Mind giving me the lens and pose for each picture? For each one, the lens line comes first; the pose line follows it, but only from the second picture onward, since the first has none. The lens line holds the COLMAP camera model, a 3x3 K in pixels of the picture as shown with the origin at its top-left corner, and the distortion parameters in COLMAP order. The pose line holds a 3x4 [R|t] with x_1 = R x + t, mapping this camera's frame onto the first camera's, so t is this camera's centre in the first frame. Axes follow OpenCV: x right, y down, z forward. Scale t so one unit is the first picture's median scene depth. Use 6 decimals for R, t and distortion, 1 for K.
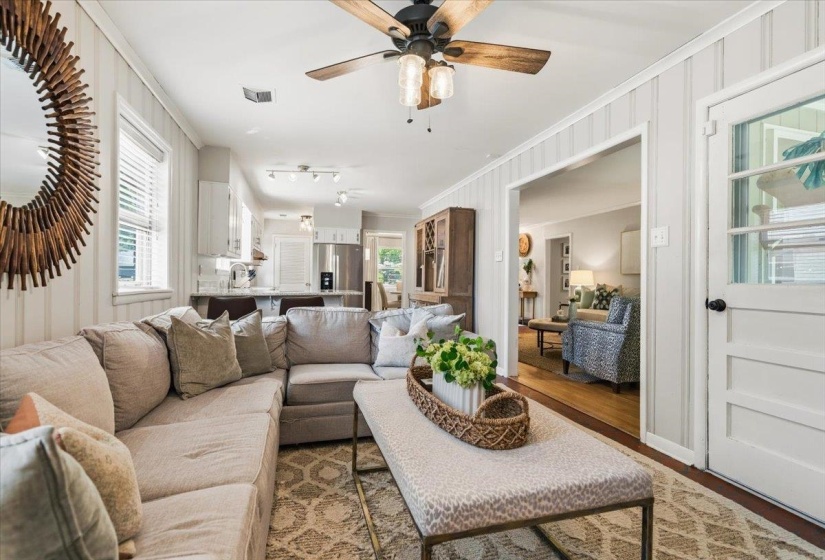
lens RADIAL K [[323.4, 0, 403.0], [0, 323.4, 283.6], [0, 0, 1]] dist [-0.000441, -0.000016]
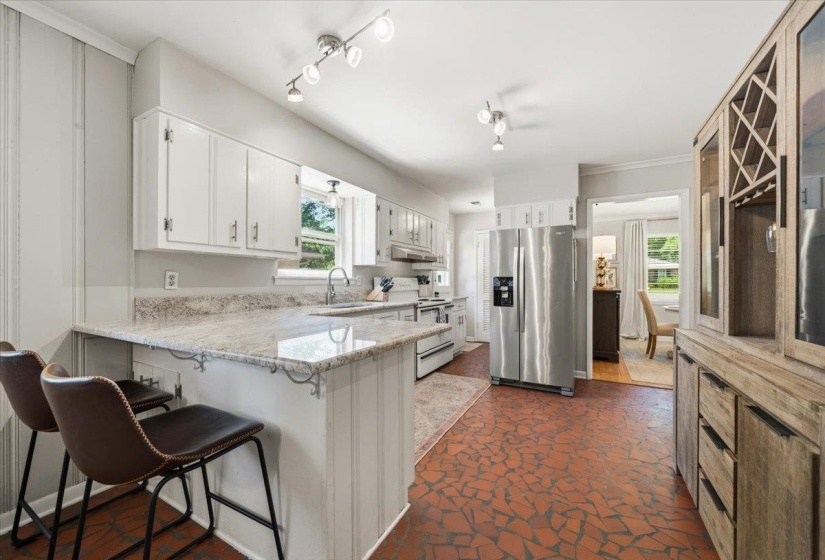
lens RADIAL K [[323.4, 0, 403.0], [0, 323.4, 283.6], [0, 0, 1]] dist [-0.000441, -0.000016]
pose [[0.721358, -0.009016, -0.692504, 0.038141], [-0.000475, 0.999909, -0.013512, -0.012553], [0.692563, 0.010076, 0.721287, 0.394652]]
